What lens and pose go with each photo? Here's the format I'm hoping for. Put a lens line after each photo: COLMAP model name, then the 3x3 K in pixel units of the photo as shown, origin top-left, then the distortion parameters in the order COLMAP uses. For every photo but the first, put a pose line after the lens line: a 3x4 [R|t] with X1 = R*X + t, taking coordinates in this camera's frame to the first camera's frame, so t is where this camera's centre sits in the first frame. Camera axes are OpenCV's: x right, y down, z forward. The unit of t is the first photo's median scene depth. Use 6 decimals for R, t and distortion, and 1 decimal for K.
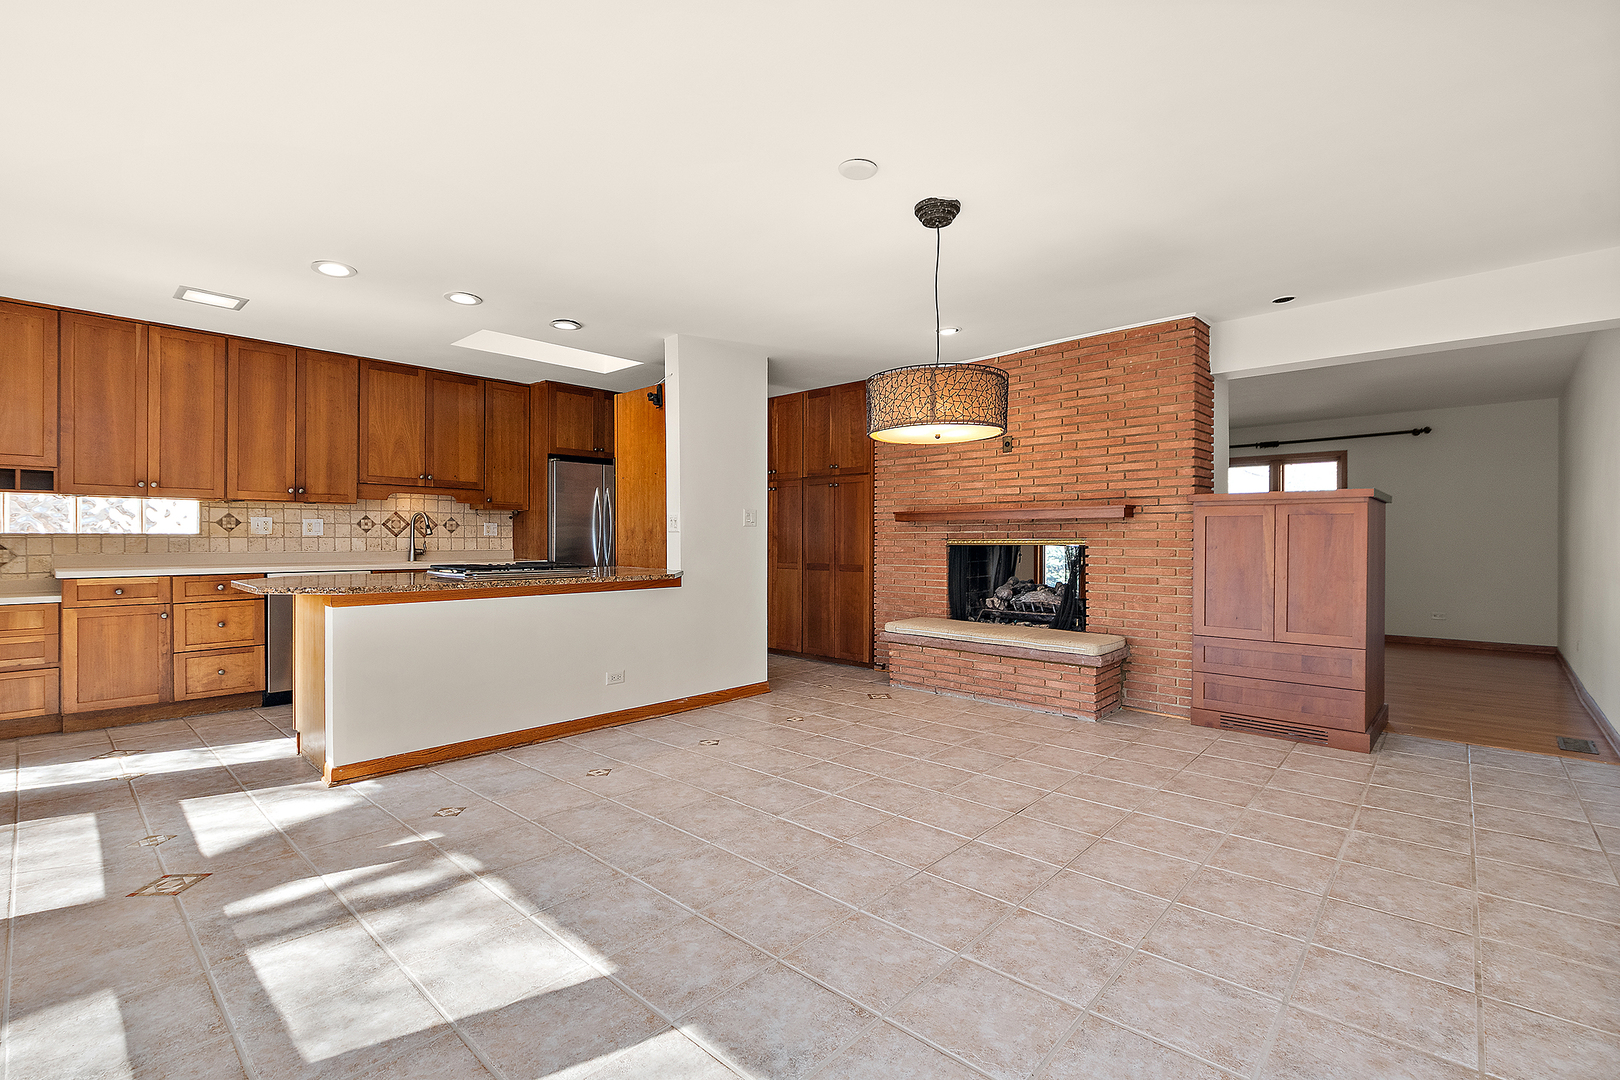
lens RADIAL K [[719.6, 0, 824.4], [0, 719.6, 536.7], [0, 0, 1]] dist [0.012643, -0.000267]
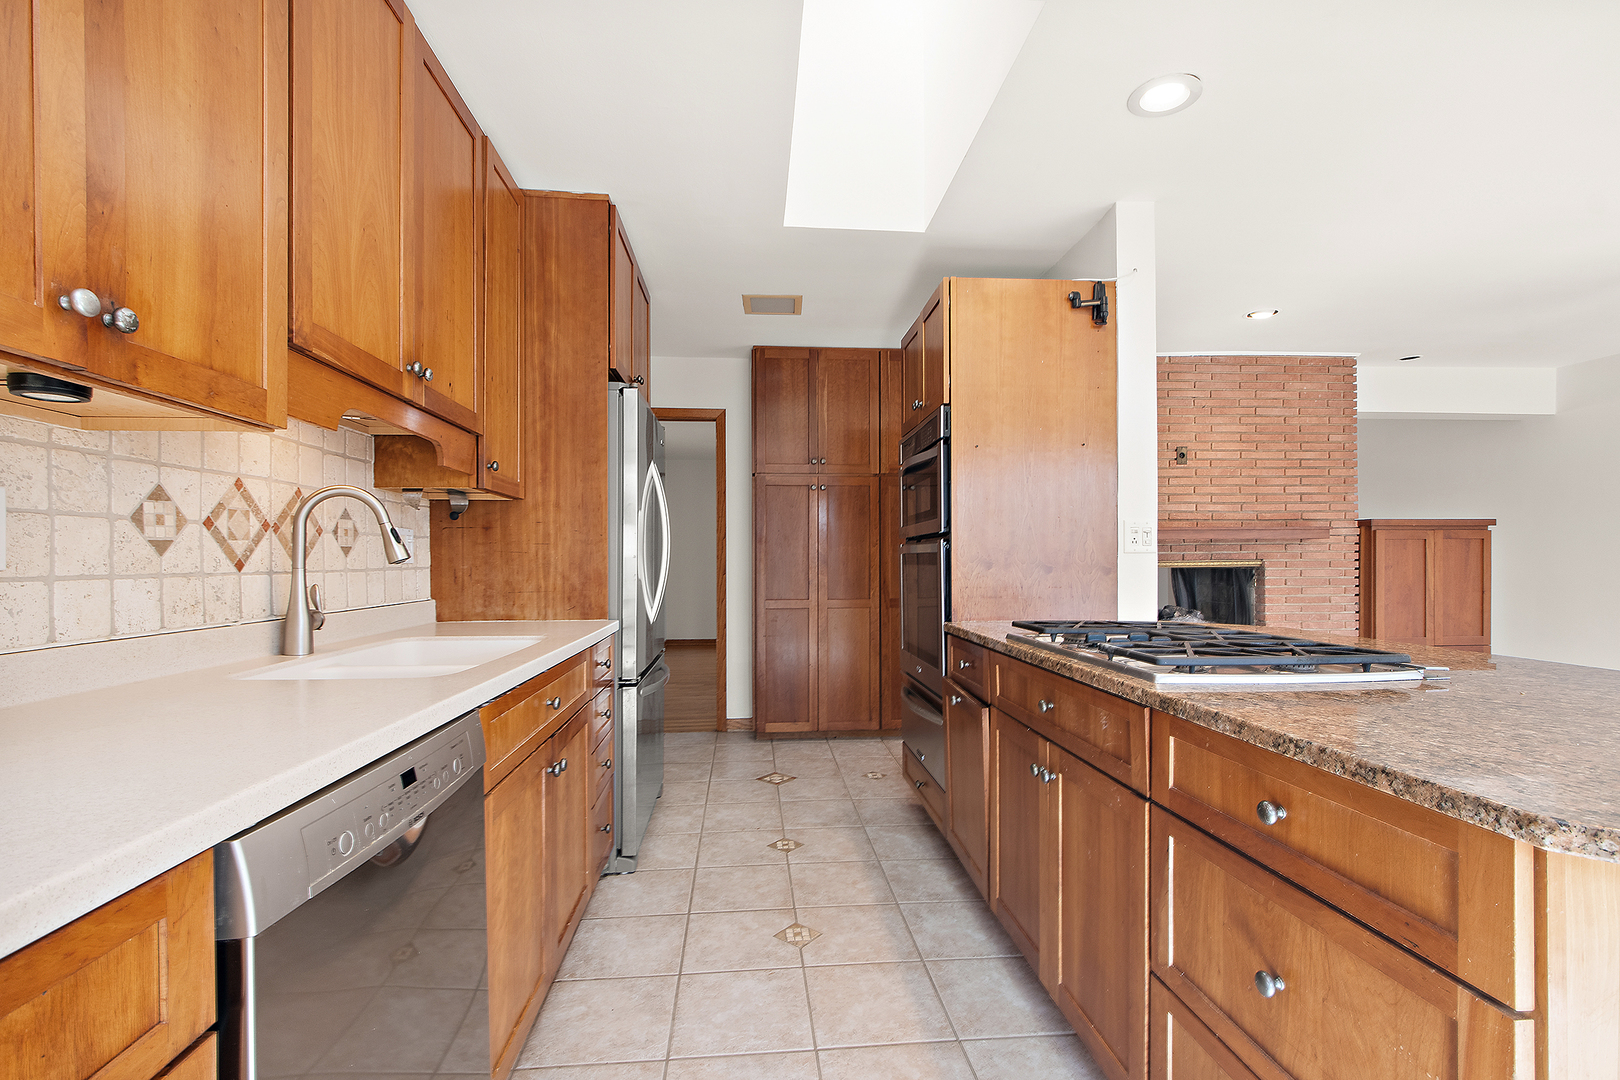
lens RADIAL K [[719.6, 0, 811.5], [0, 719.6, 553.4], [0, 0, 1]] dist [0.012643, -0.000267]
pose [[0.673487, 0.000088, 0.739199, -0.756141], [0.005425, 0.999972, -0.005062, -0.004394], [-0.739179, 0.007419, 0.673468, 0.767886]]
